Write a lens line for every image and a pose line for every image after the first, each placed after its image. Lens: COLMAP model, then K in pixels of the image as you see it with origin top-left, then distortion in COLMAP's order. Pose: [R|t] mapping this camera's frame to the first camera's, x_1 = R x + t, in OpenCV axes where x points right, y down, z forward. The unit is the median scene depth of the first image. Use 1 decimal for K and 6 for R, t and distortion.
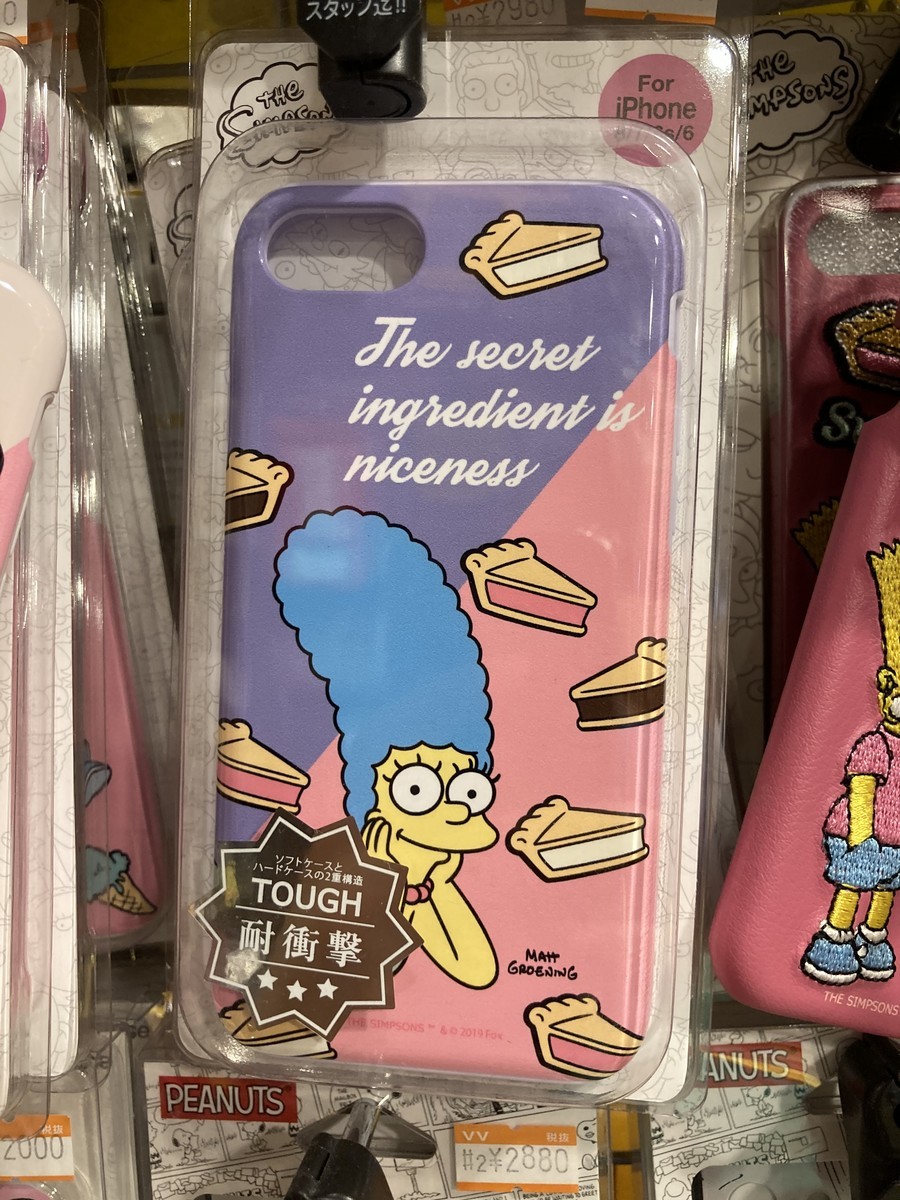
lens RADIAL K [[976.0, 0, 448.3], [0, 976.0, 596.4], [0, 0, 1]] dist [-0.017653, -0.002408]
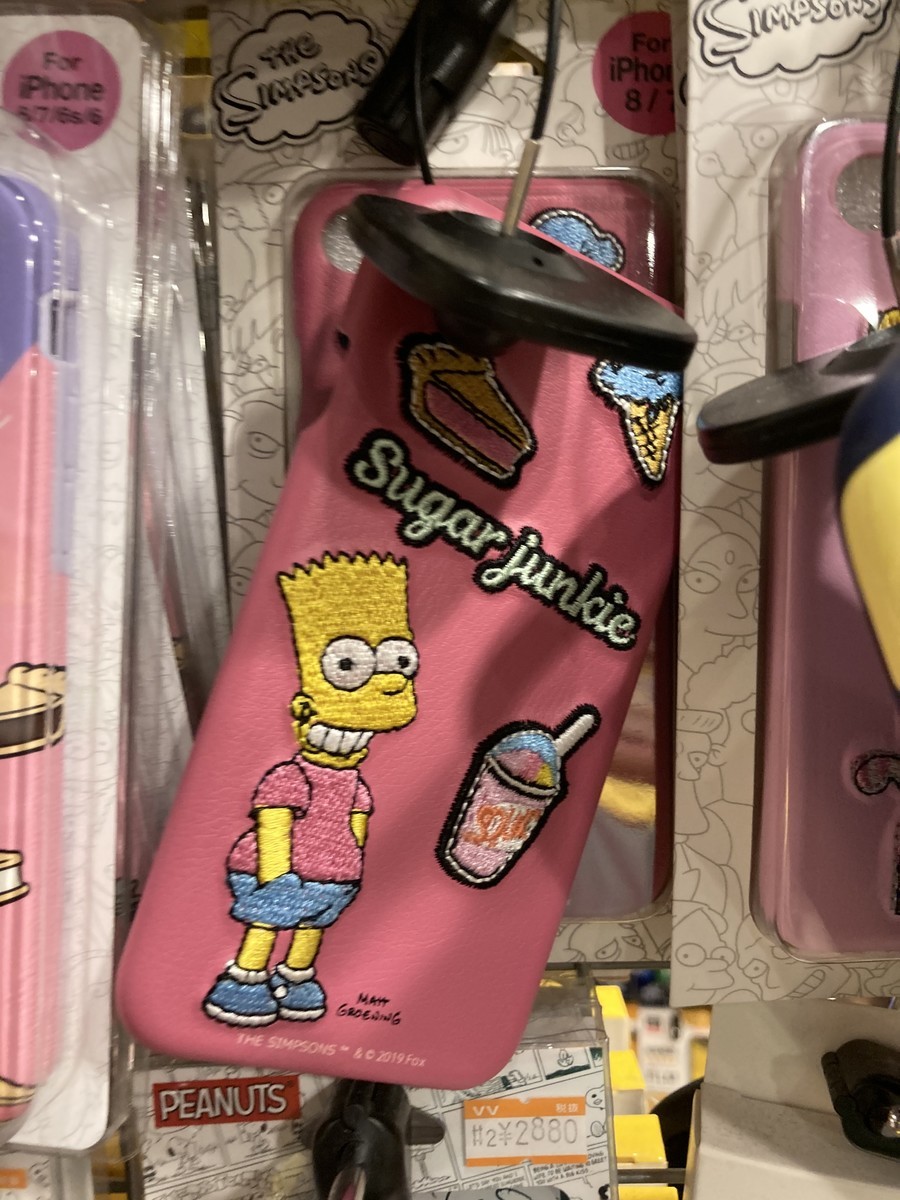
lens RADIAL K [[976.0, 0, 444.9], [0, 976.0, 602.9], [0, 0, 1]] dist [-0.017653, -0.002408]
pose [[0.997954, 0.009369, 0.063245, 0.524043], [-0.010692, 0.999730, 0.020612, -0.036475], [-0.063035, -0.021246, 0.997785, 0.046894]]
